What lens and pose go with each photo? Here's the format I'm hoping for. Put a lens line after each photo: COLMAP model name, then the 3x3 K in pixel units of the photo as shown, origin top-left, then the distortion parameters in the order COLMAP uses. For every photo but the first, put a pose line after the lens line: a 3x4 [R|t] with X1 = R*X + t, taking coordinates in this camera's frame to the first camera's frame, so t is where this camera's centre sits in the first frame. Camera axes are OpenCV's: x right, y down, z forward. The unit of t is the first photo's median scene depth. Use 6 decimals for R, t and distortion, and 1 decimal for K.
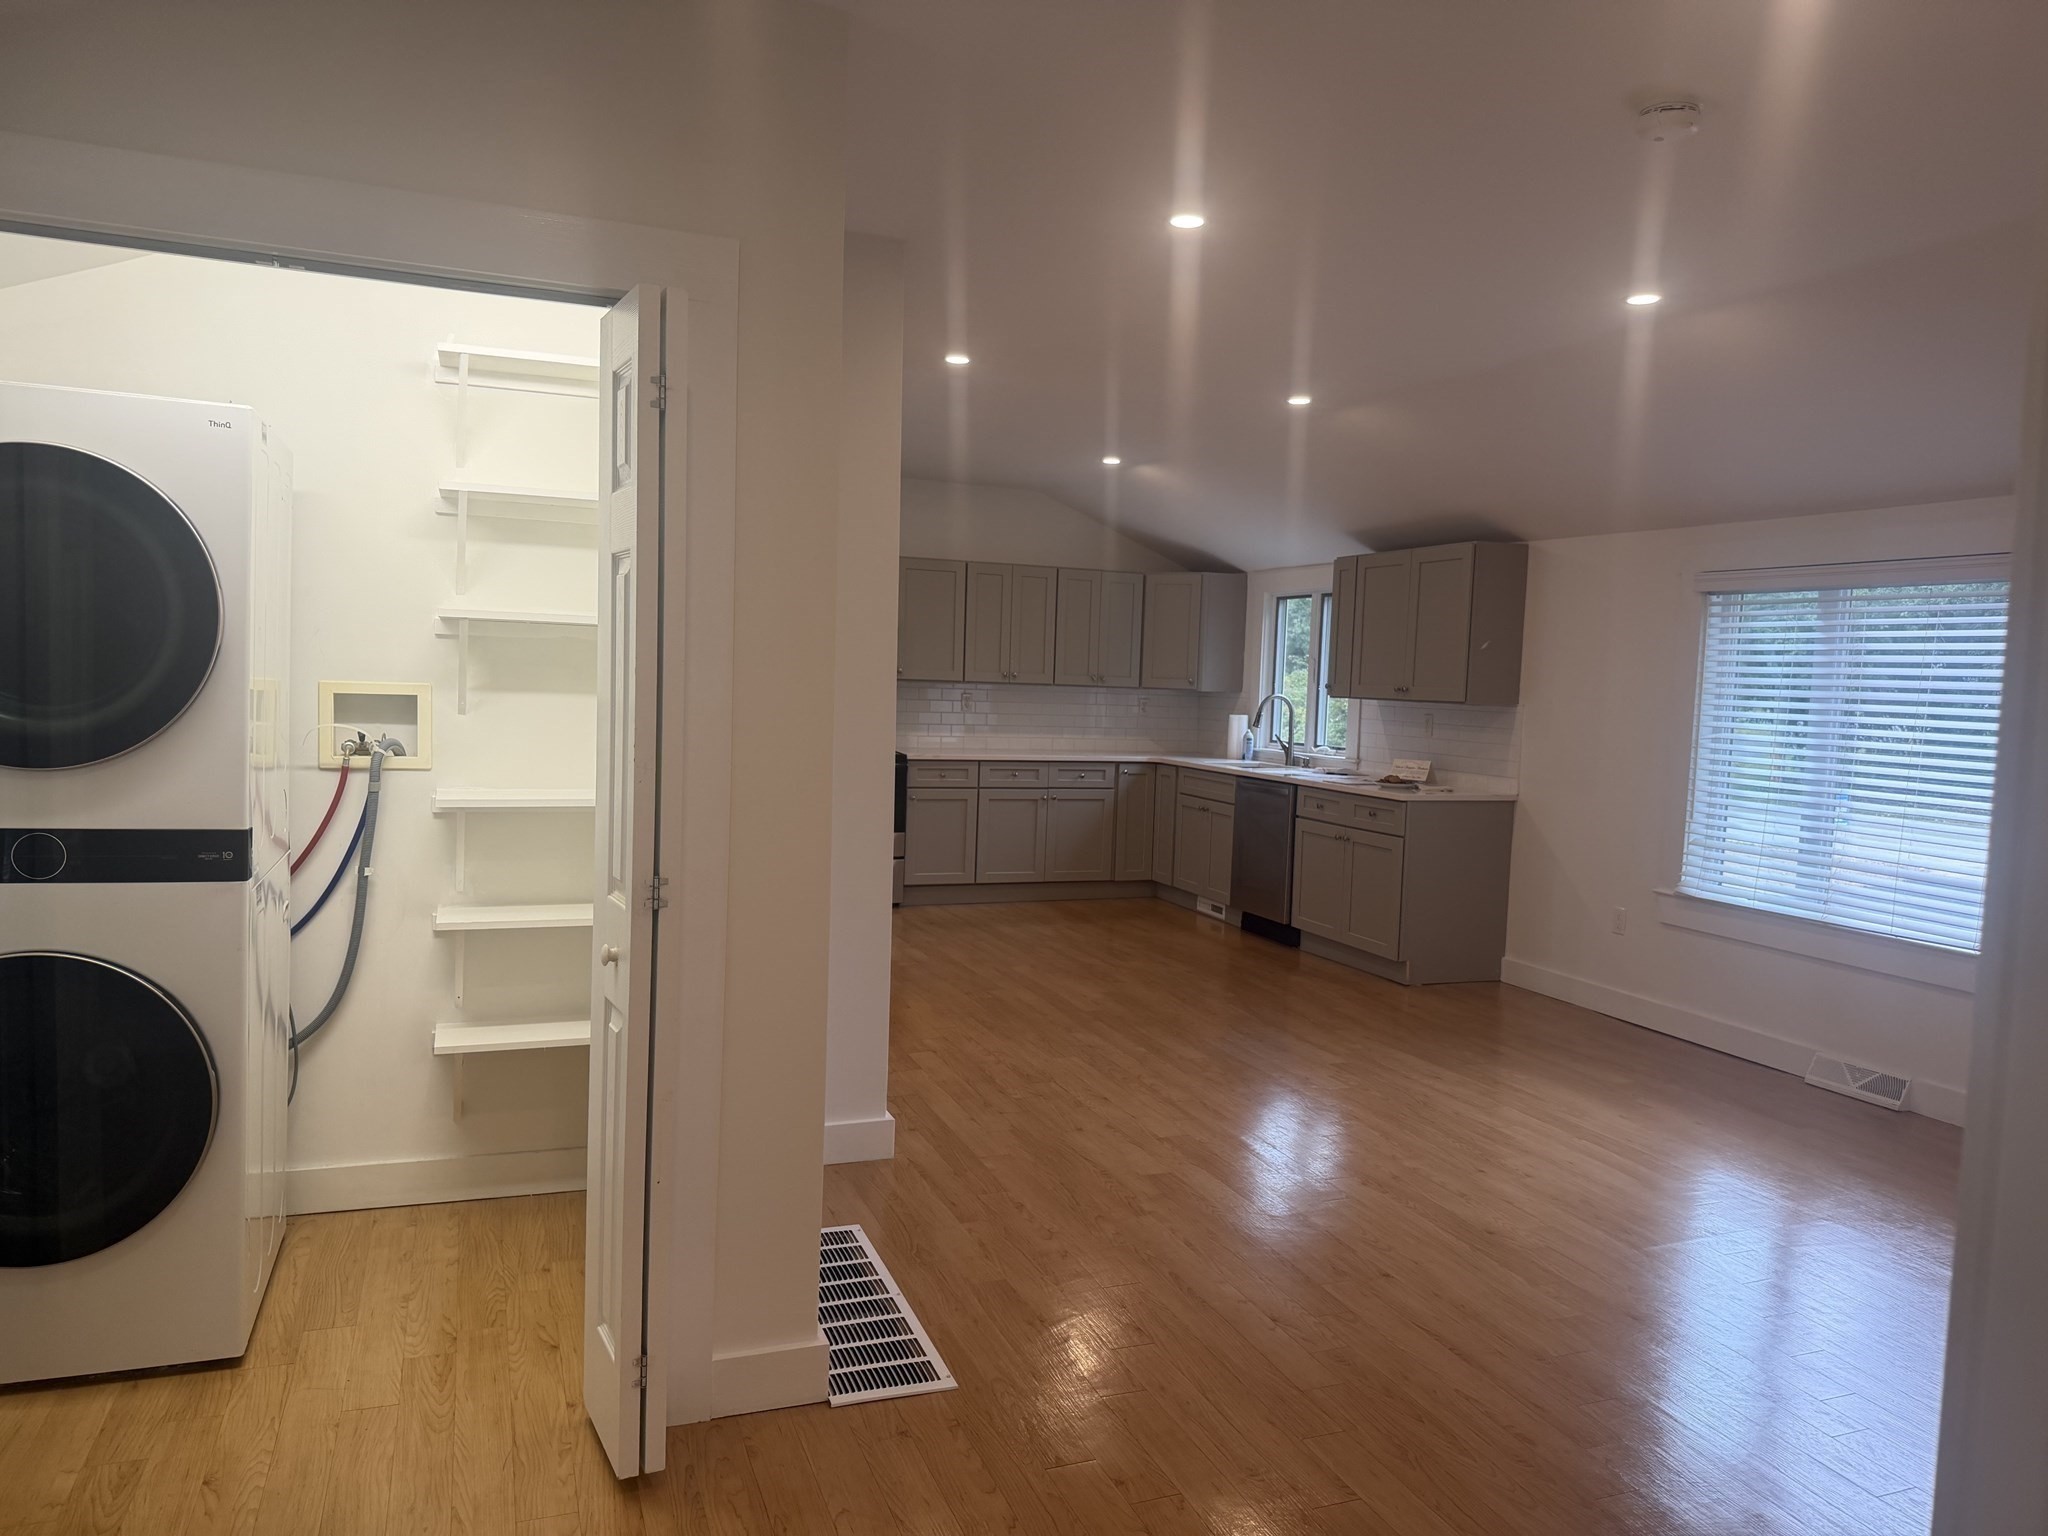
lens RADIAL K [[1426.2, 0, 1024.0], [0, 1426.2, 768.0], [0, 0, 1]] dist [0.120356, -0.183325]
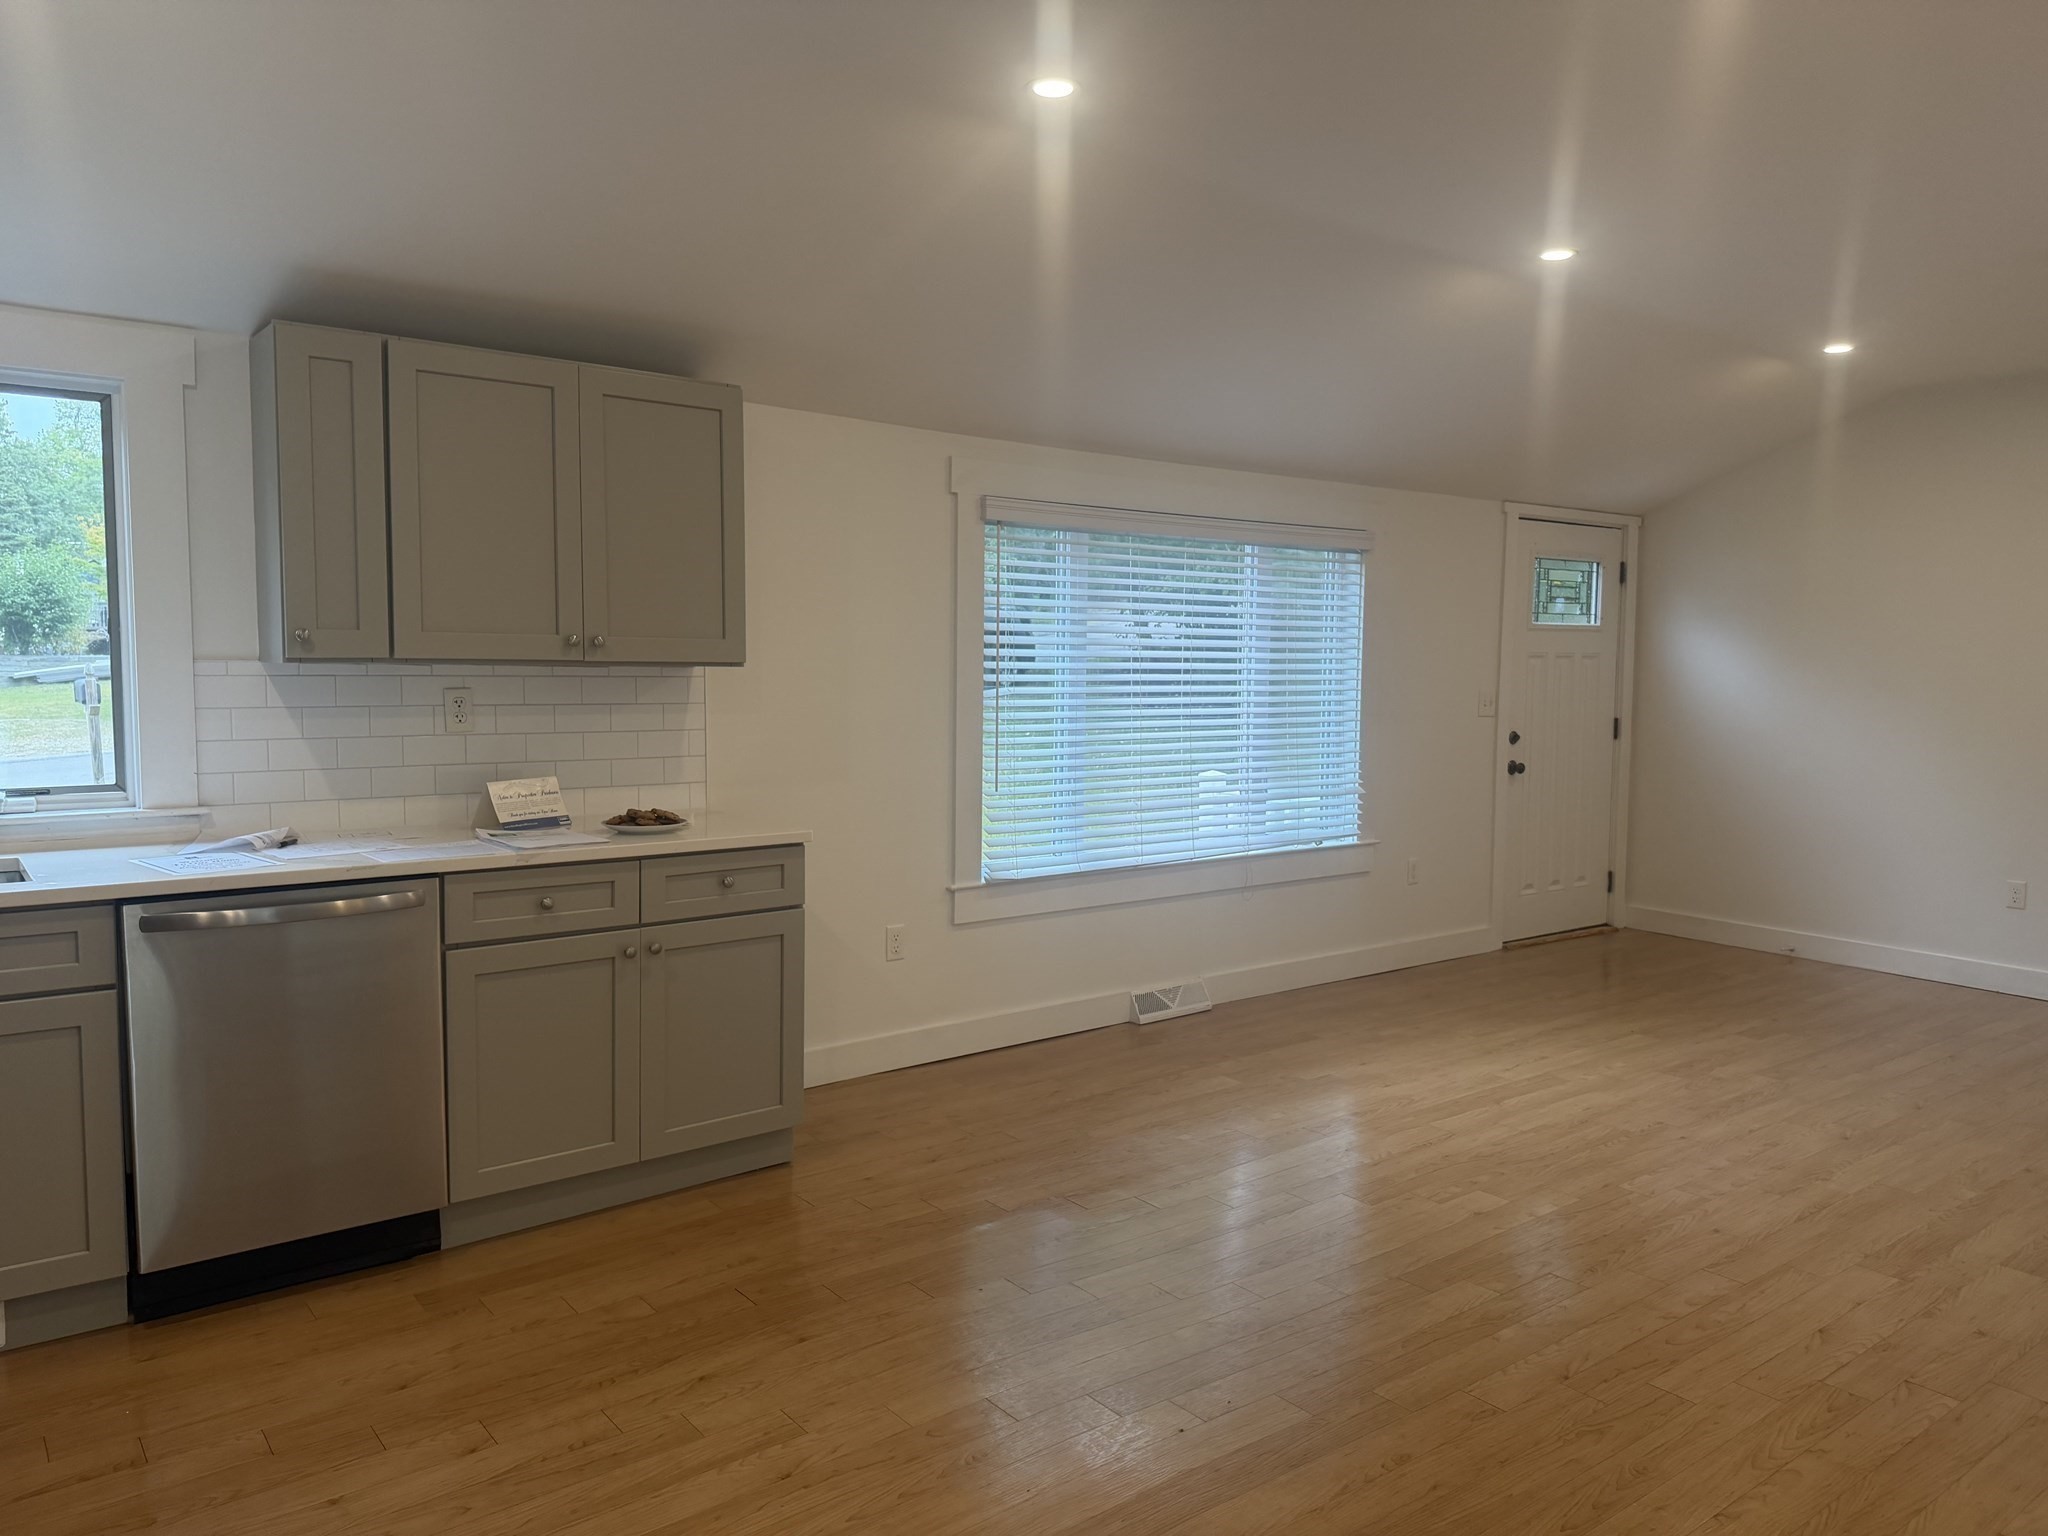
lens RADIAL K [[1472.4, 0, 1027.6], [0, 1472.4, 715.2], [0, 0, 1]] dist [0.002087, -0.004810]
pose [[-0.301097, -0.082738, 0.949997, -0.253177], [0.039698, 0.994278, 0.099176, -0.066390], [-0.952767, 0.067574, -0.296090, 0.897905]]
